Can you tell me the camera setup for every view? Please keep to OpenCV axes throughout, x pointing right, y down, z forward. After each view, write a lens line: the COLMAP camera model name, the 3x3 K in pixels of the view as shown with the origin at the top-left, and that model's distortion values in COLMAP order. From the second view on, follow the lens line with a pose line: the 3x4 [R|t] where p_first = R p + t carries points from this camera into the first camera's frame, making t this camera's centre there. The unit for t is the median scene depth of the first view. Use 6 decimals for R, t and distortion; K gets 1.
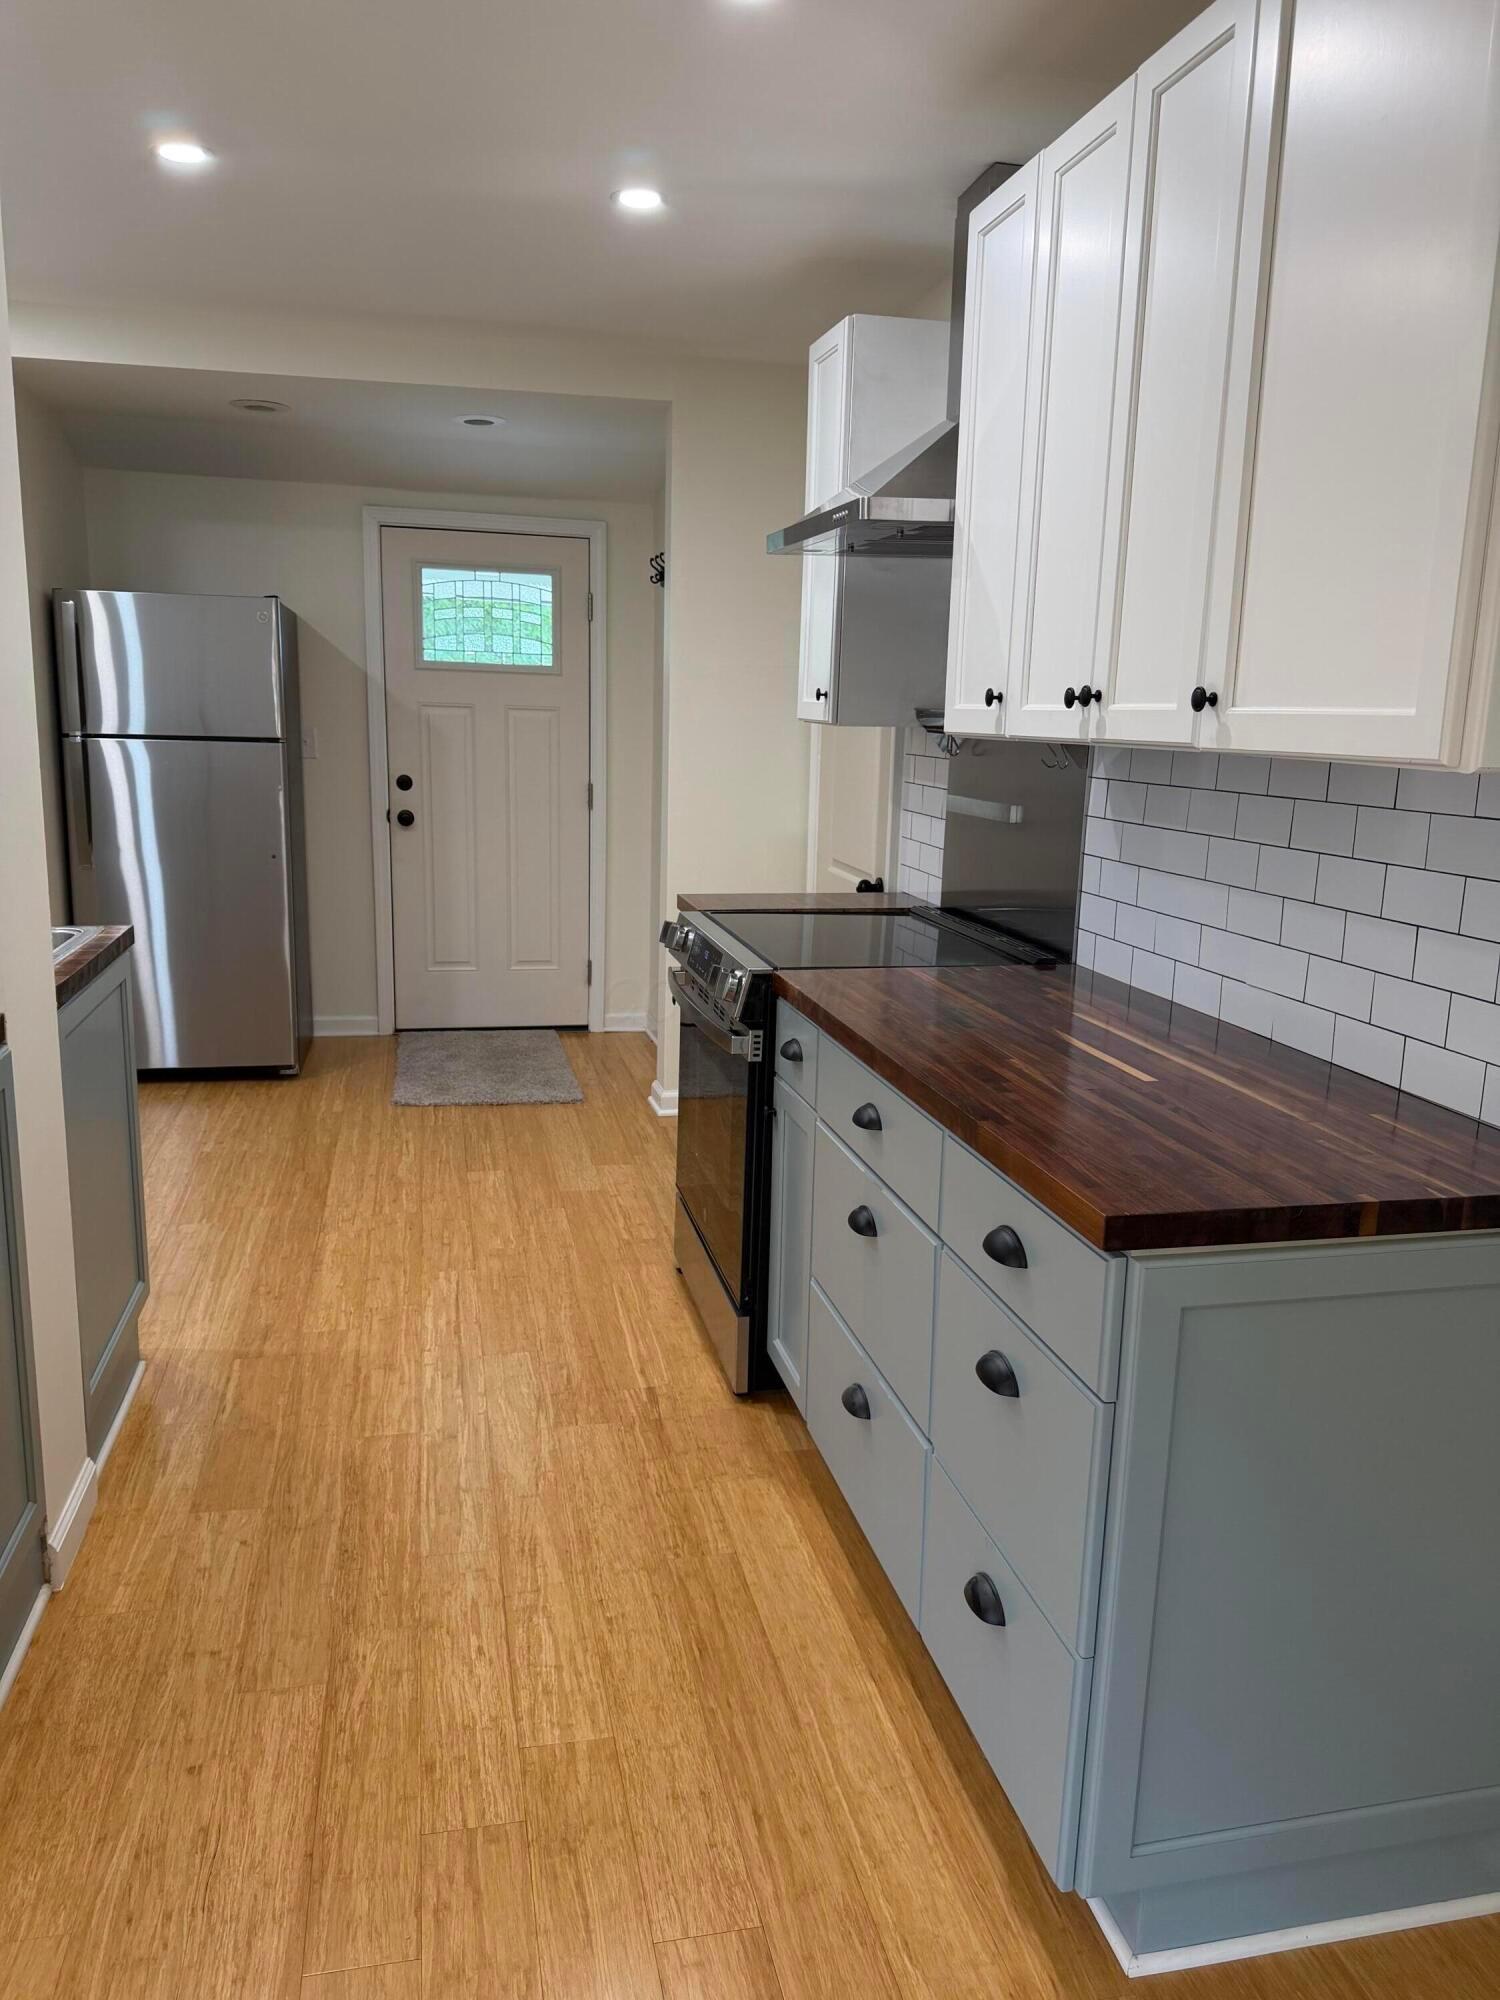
lens RADIAL K [[1407.1, 0, 745.1], [0, 1407.1, 1003.1], [0, 0, 1]] dist [0.031858, -0.019381]
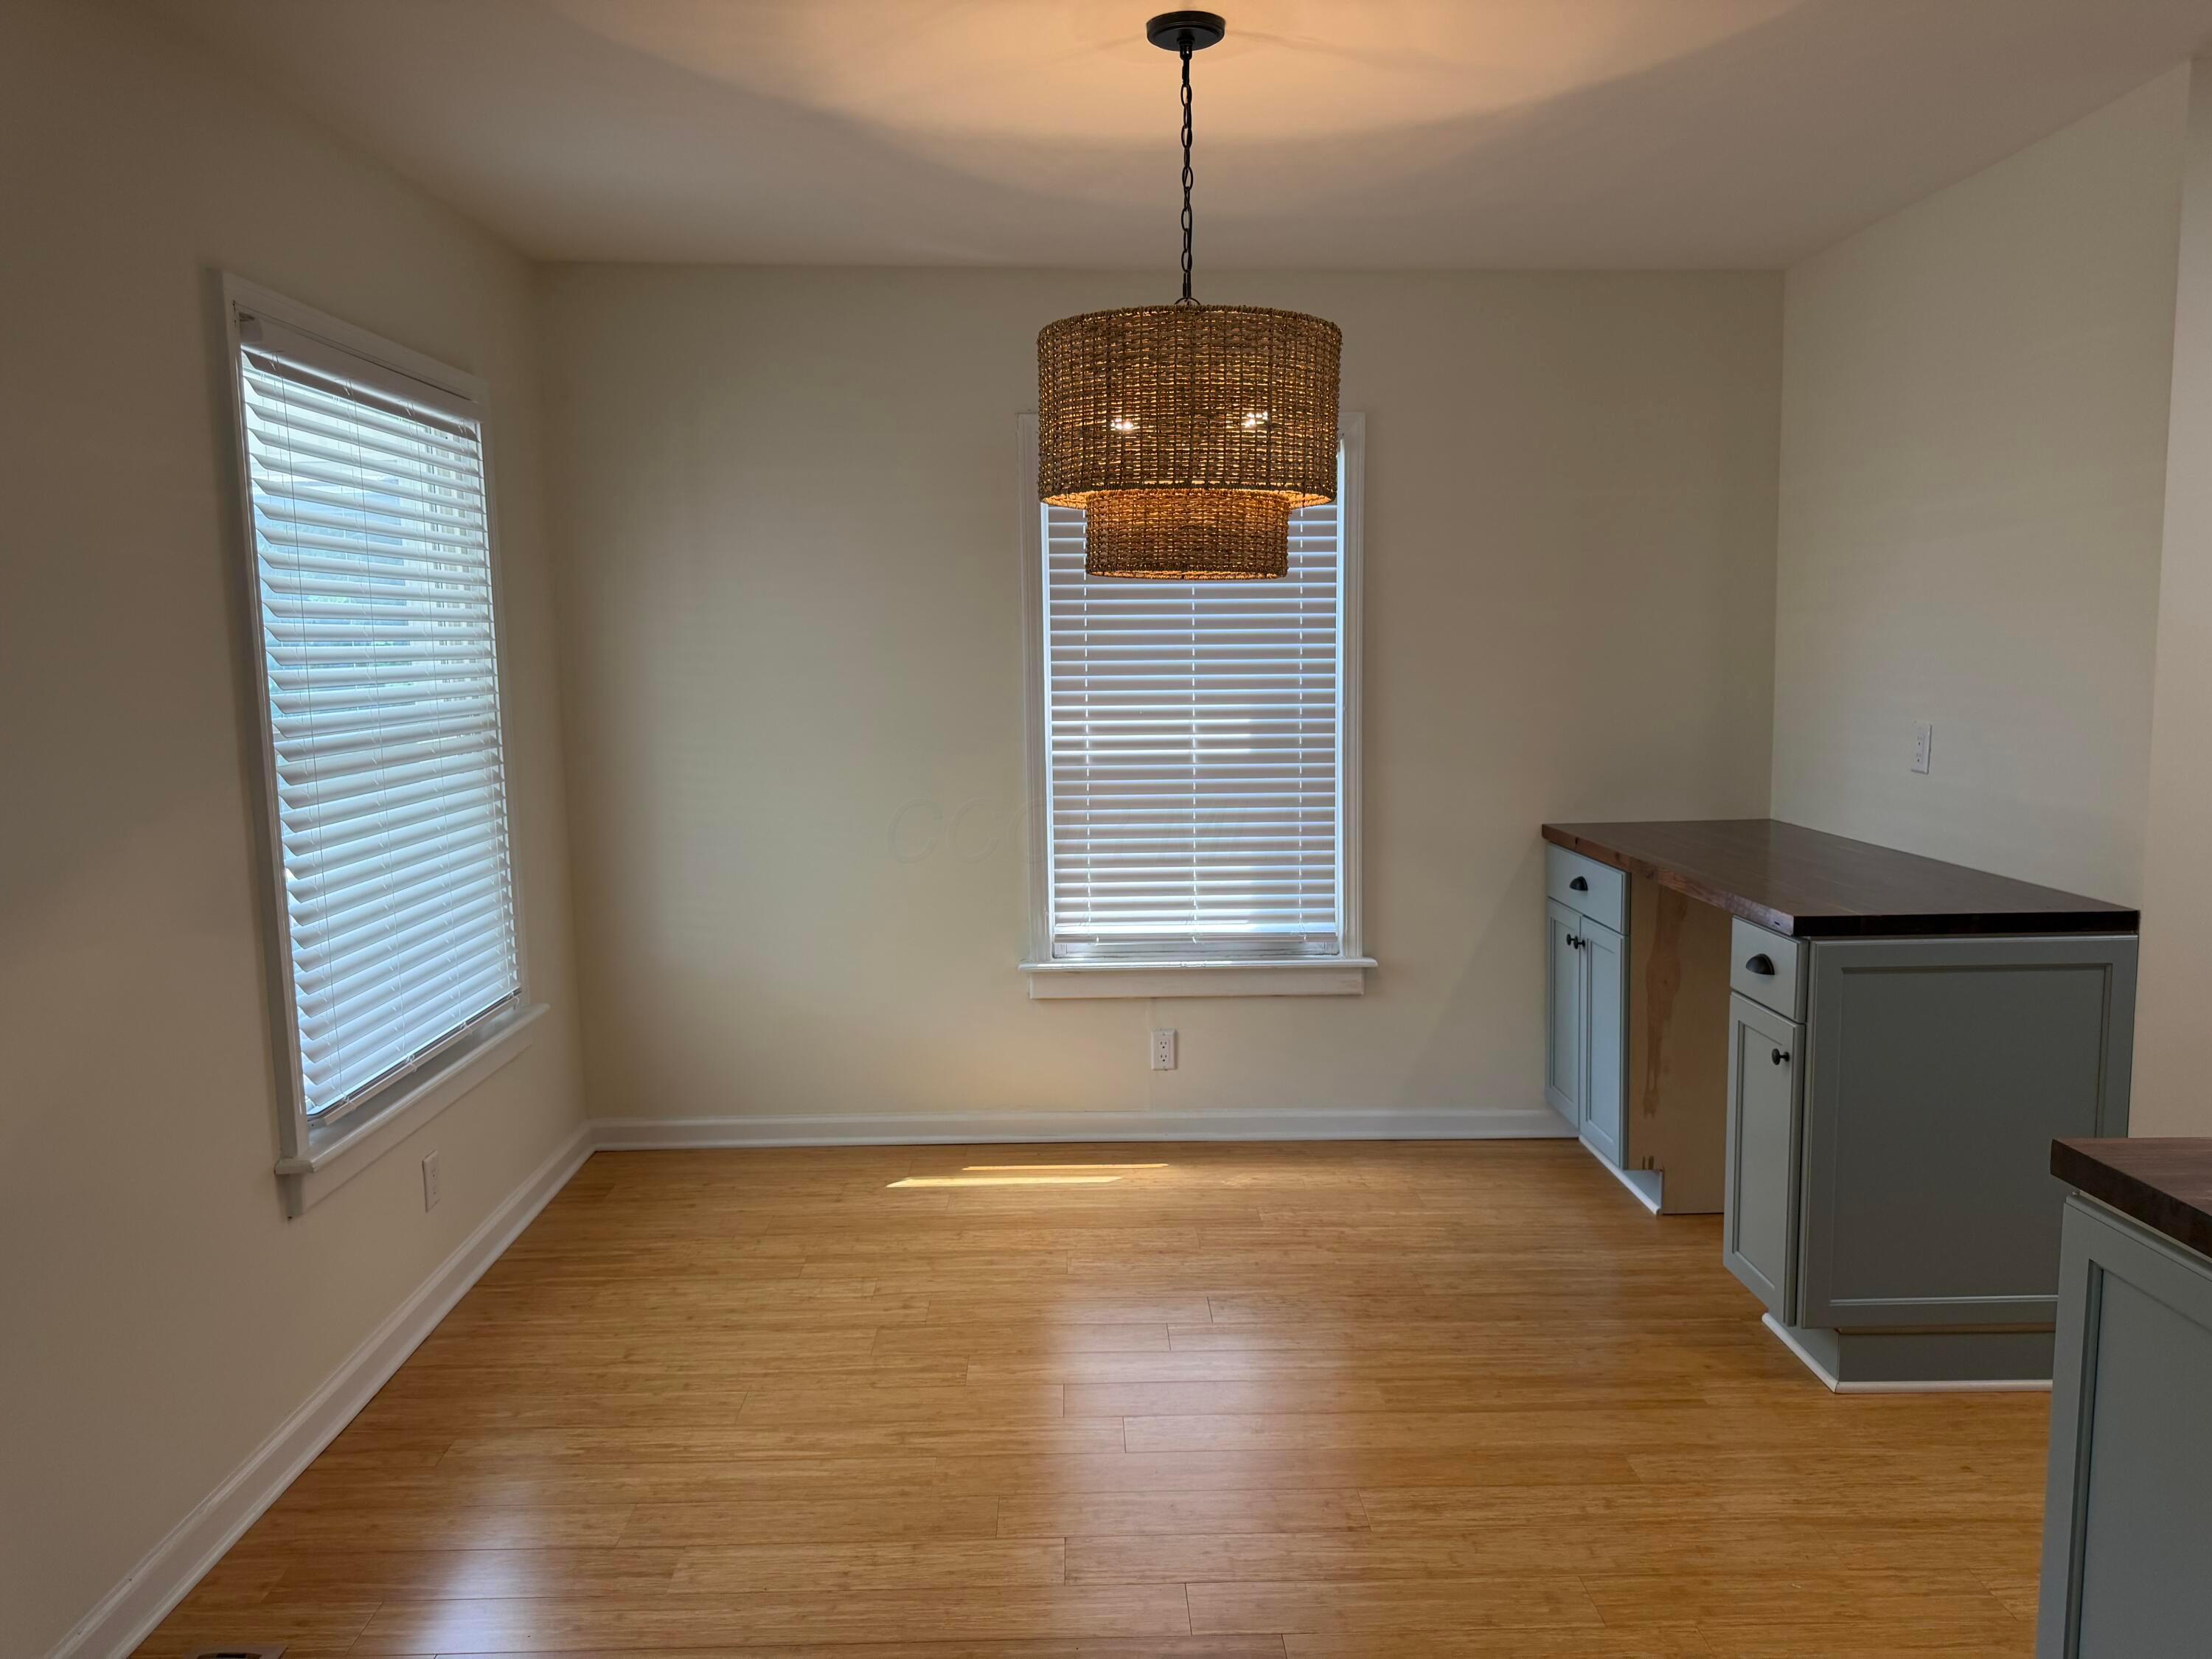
lens RADIAL K [[1556.2, 0, 1104.3], [0, 1556.2, 826.9], [0, 0, 1]] dist [0.031858, -0.019381]
pose [[-0.189107, 0.087809, -0.978023, 1.288678], [-0.191900, 0.973485, 0.124507, -0.071322], [0.963023, 0.211228, -0.167242, 0.401912]]
